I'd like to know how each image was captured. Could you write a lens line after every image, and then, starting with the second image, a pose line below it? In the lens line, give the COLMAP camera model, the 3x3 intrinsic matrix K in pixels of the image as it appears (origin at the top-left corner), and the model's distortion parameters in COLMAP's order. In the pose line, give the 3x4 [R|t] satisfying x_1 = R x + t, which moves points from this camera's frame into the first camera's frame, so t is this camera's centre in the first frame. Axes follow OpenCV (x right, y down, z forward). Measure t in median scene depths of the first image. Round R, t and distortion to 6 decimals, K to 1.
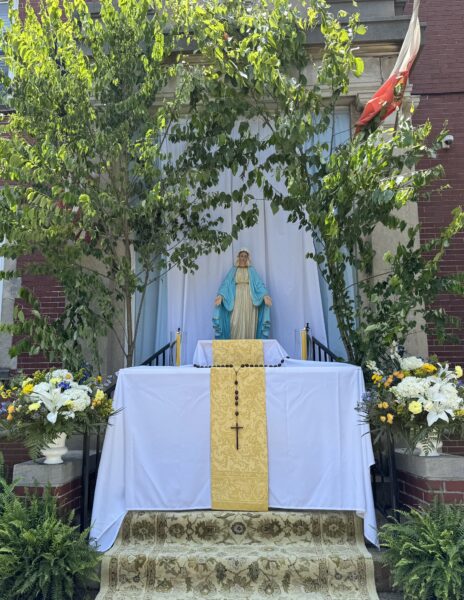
lens RADIAL K [[573.3, 0, 232.0], [0, 573.3, 300.0], [0, 0, 1]] dist [-0.001172, -0.026048]
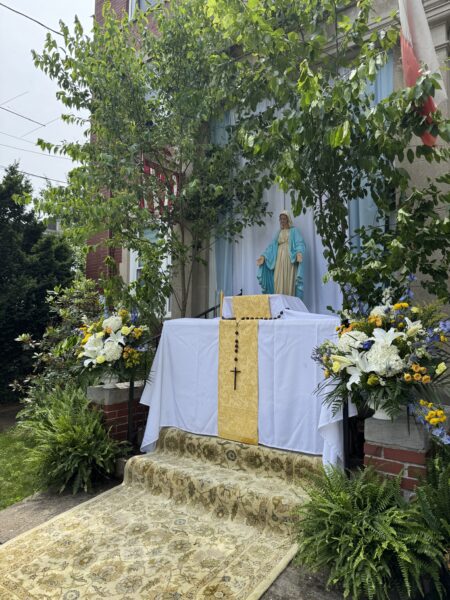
lens RADIAL K [[415.4, 0, 225.0], [0, 415.4, 300.0], [0, 0, 1]] dist [0.003251, 0.000956]
pose [[0.836852, -0.029044, -0.546659, 0.480052], [0.081302, 0.994111, 0.071644, 0.015984], [0.541359, -0.104400, 0.834285, 0.308354]]
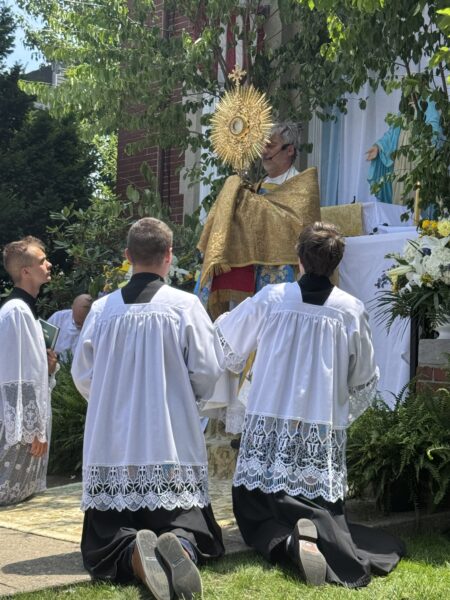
lens RADIAL K [[1295.8, 0, 225.0], [0, 1295.8, 300.0], [0, 0, 1]] dist [0.654315, 0.040013]
pose [[0.675227, -0.019291, -0.737357, 1.349568], [0.089440, 0.994423, 0.055887, 0.093129], [0.732167, -0.103686, 0.673187, -0.348534]]
